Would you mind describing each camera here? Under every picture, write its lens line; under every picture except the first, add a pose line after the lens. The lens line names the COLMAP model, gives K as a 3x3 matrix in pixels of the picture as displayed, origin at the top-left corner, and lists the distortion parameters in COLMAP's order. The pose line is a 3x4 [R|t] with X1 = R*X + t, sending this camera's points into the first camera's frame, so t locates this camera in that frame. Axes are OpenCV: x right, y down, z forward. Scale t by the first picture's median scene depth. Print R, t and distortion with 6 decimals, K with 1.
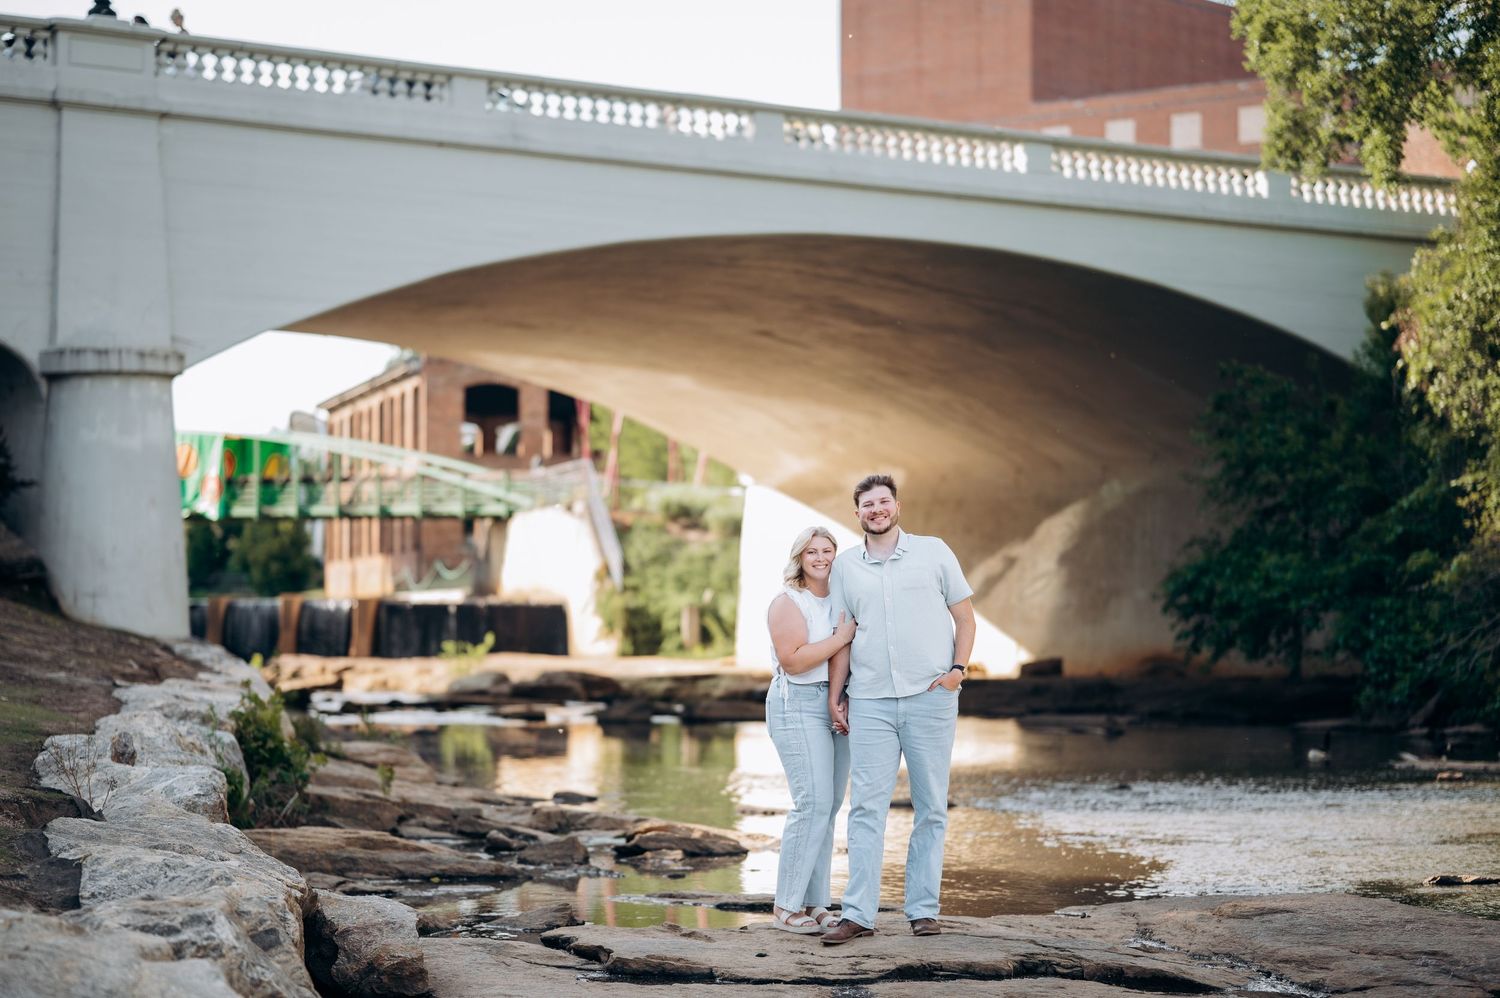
lens RADIAL K [[3769.8, 0, 779.9], [0, 3769.8, 440.4], [0, 0, 1]] dist [0.106202, -1.412189]
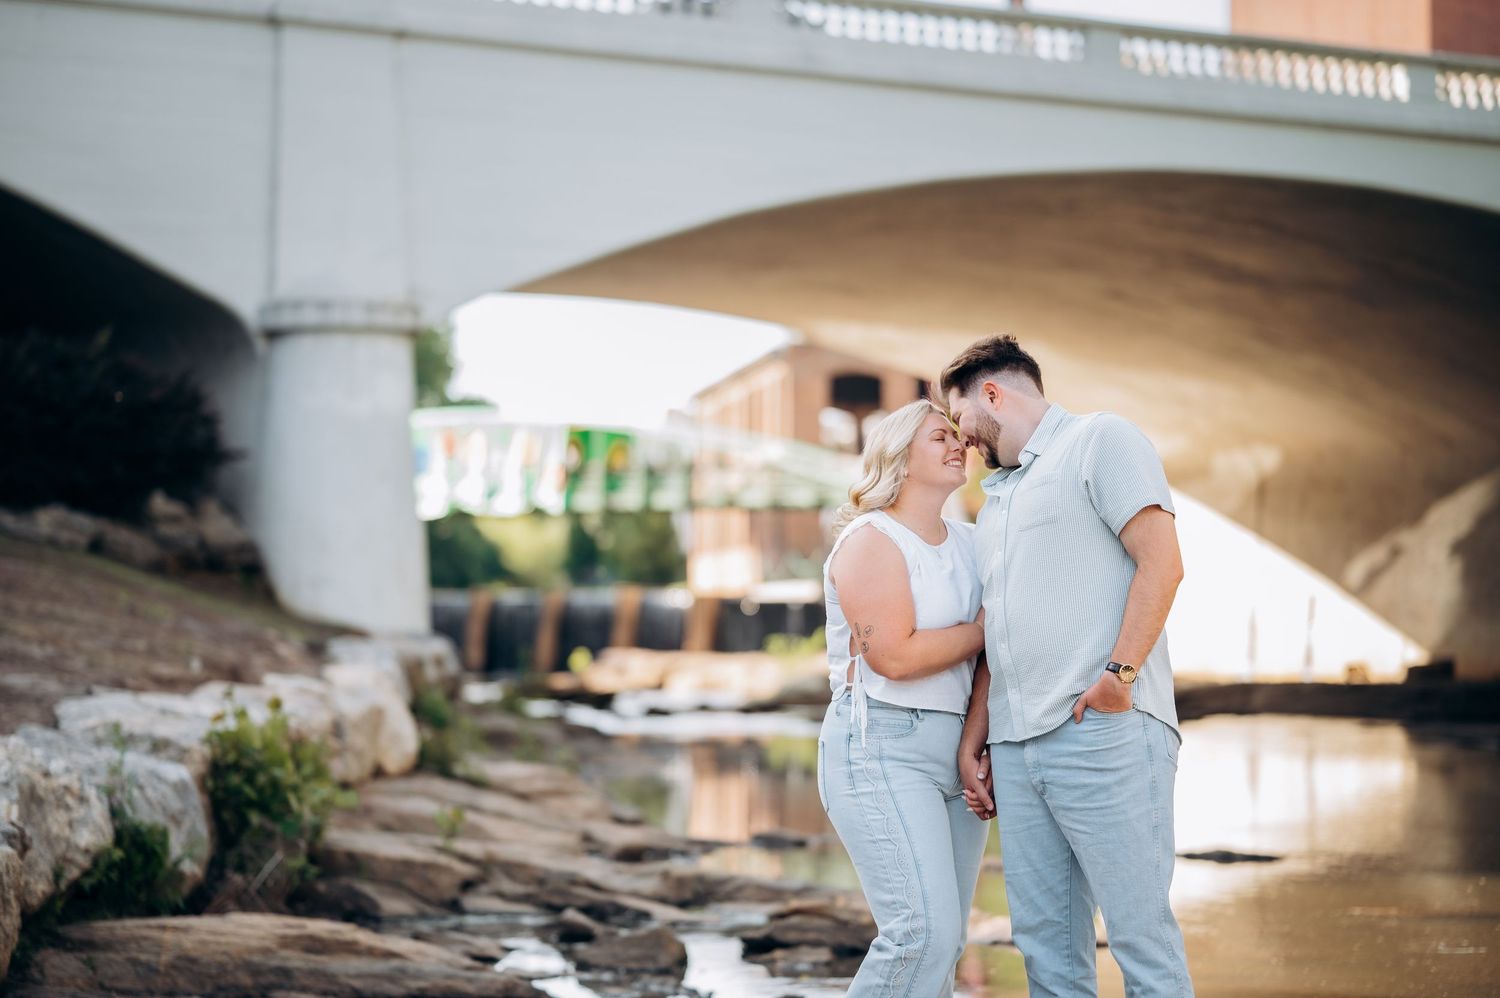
lens RADIAL K [[3812.7, 0, 708.2], [0, 3812.7, 493.9], [0, 0, 1]] dist [0.065529, -0.900900]
pose [[0.992739, -0.003398, -0.120242, 0.011595], [0.005210, 0.999878, 0.014758, 0.006460], [0.120177, -0.015278, 0.992635, 0.114528]]
